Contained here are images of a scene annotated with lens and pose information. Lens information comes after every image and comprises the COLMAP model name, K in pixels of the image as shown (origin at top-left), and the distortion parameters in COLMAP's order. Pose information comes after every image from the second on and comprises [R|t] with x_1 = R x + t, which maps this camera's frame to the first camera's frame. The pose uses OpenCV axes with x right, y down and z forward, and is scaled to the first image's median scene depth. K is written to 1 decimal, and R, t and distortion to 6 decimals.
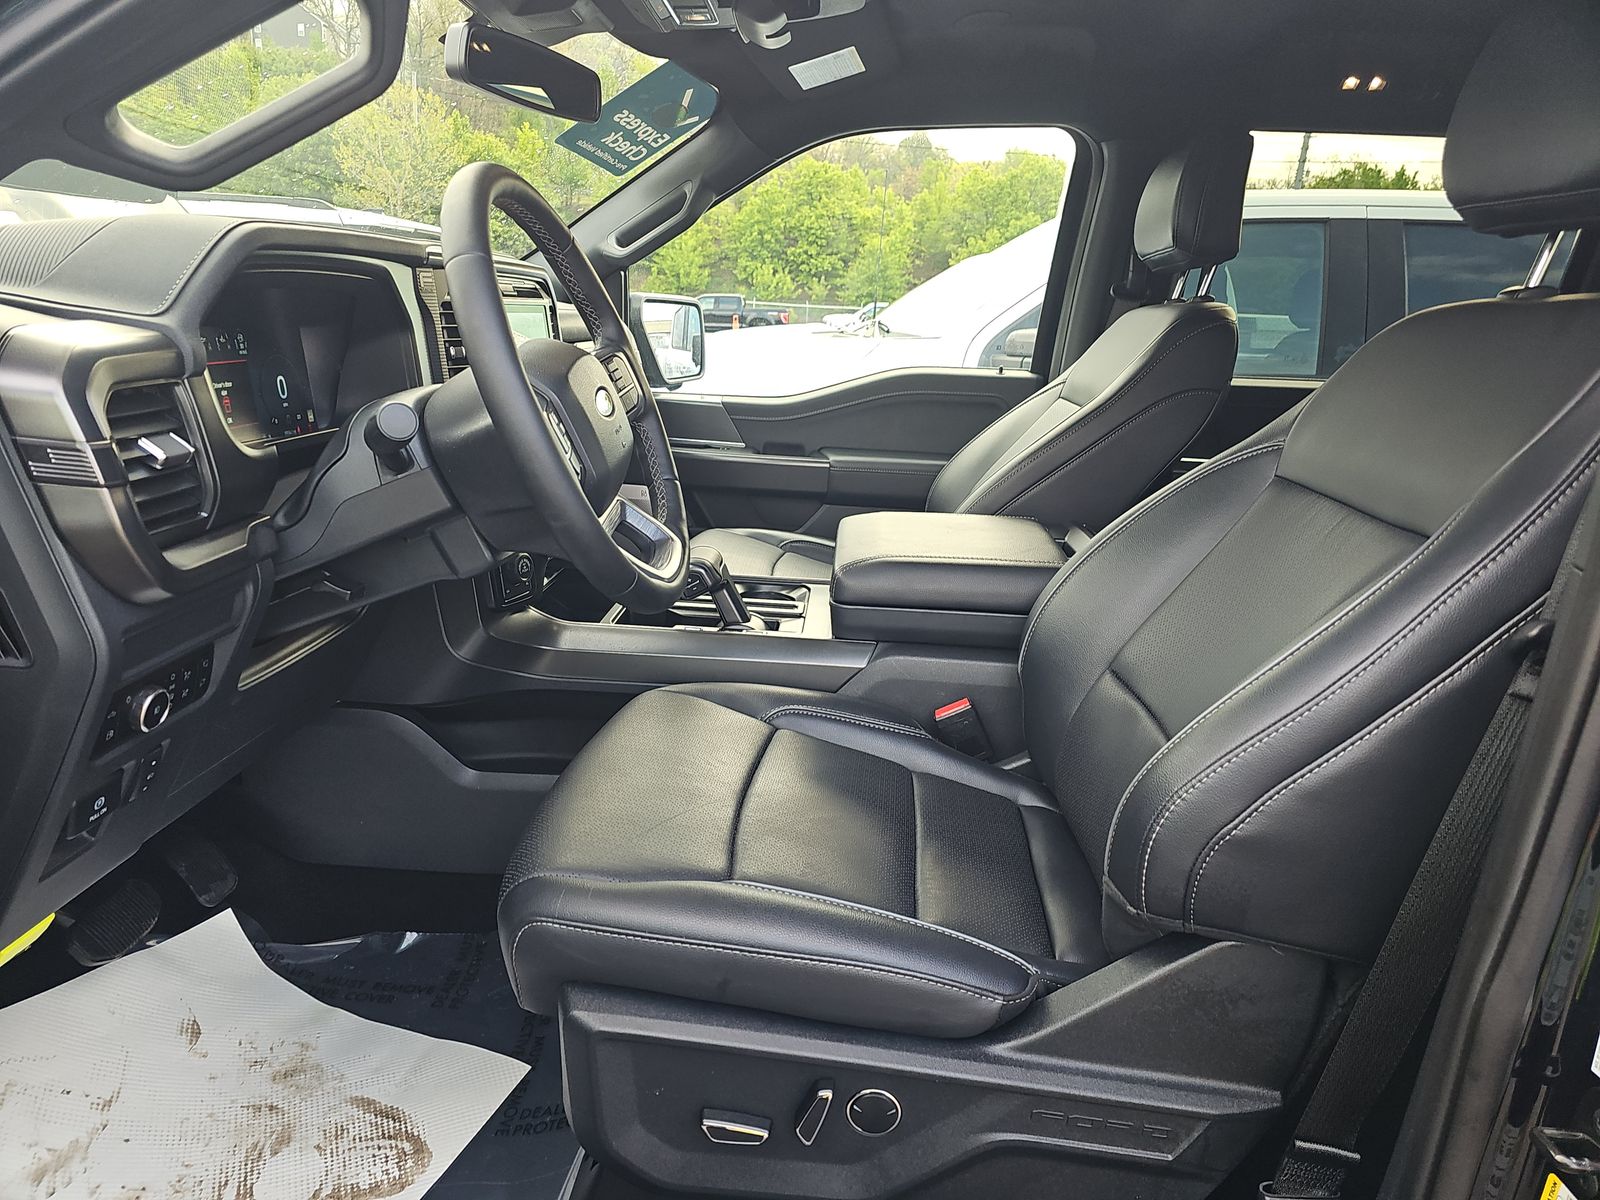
lens RADIAL K [[1038.8, 0, 800.0], [0, 1038.8, 600.0], [0, 0, 1]] dist [0.057935, -0.061056]
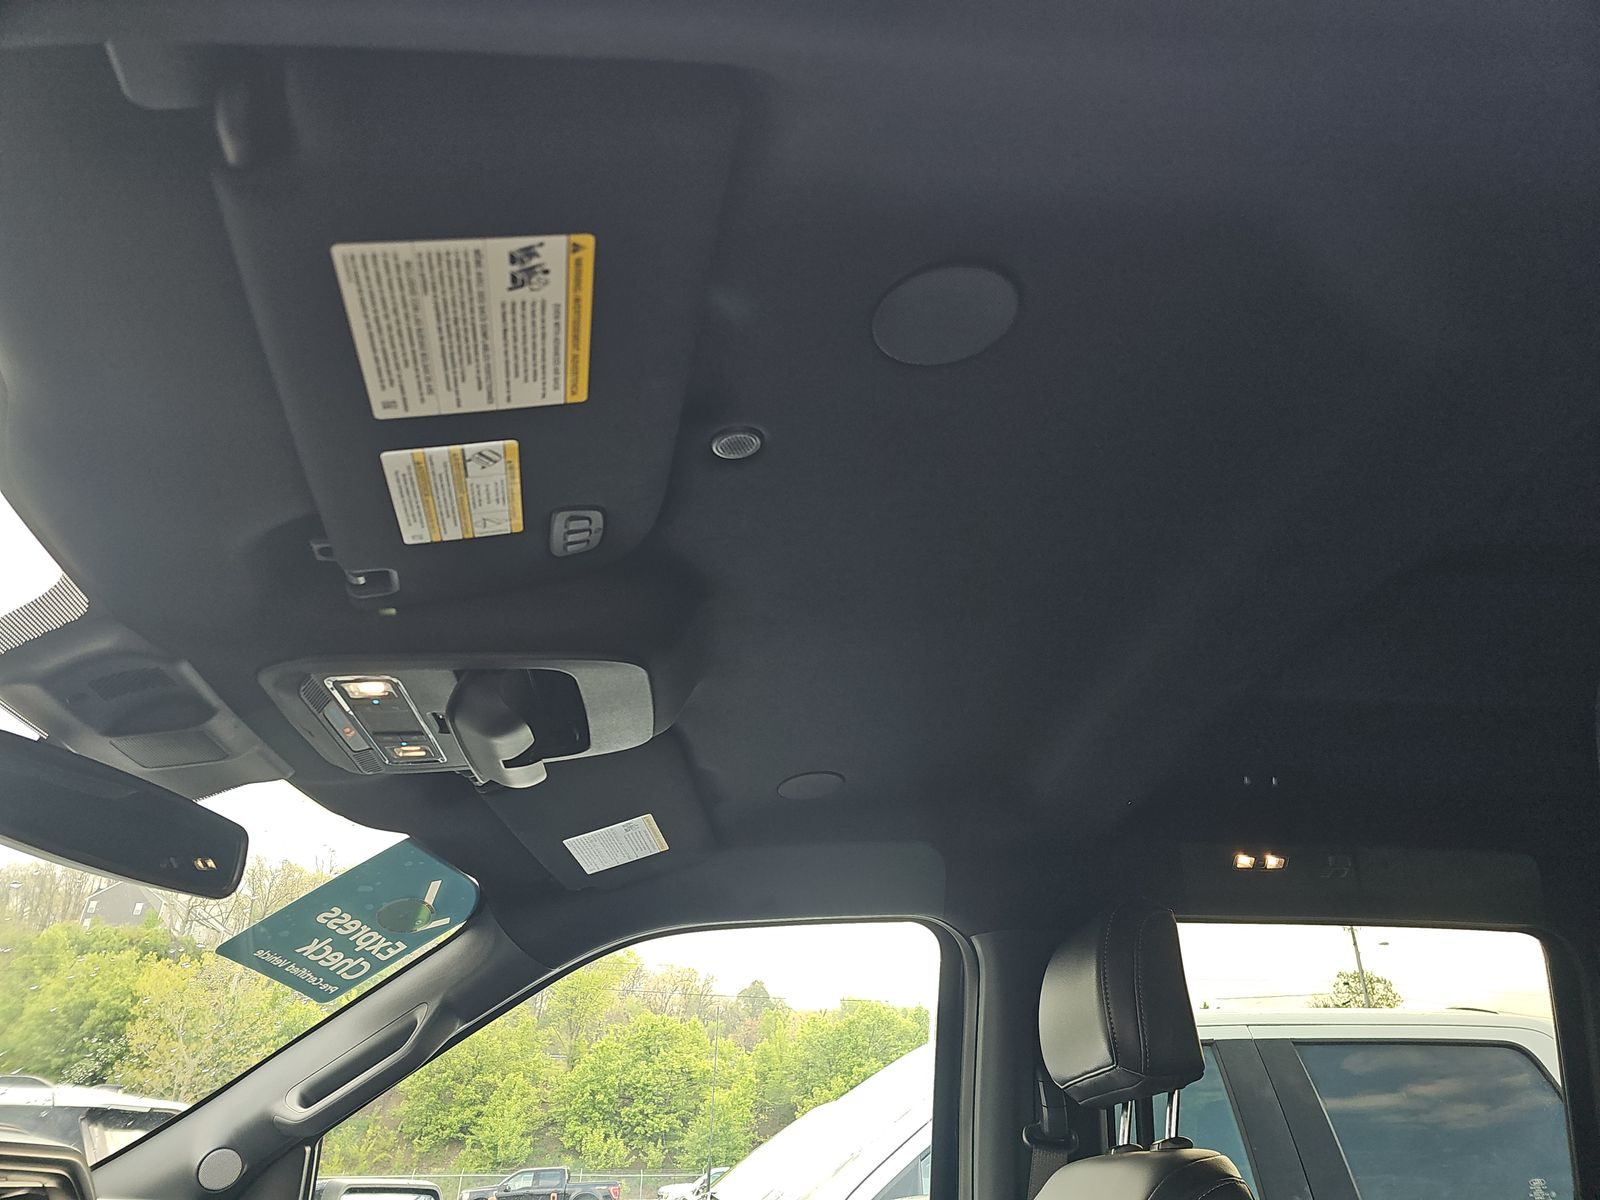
lens RADIAL K [[1038.8, 0, 800.0], [0, 1038.8, 600.0], [0, 0, 1]] dist [0.057935, -0.061056]
pose [[0.989304, 0.019840, 0.144514, 0.032417], [0.086618, 0.717233, -0.691430, -0.067999], [-0.117368, 0.696551, 0.707842, 0.230007]]
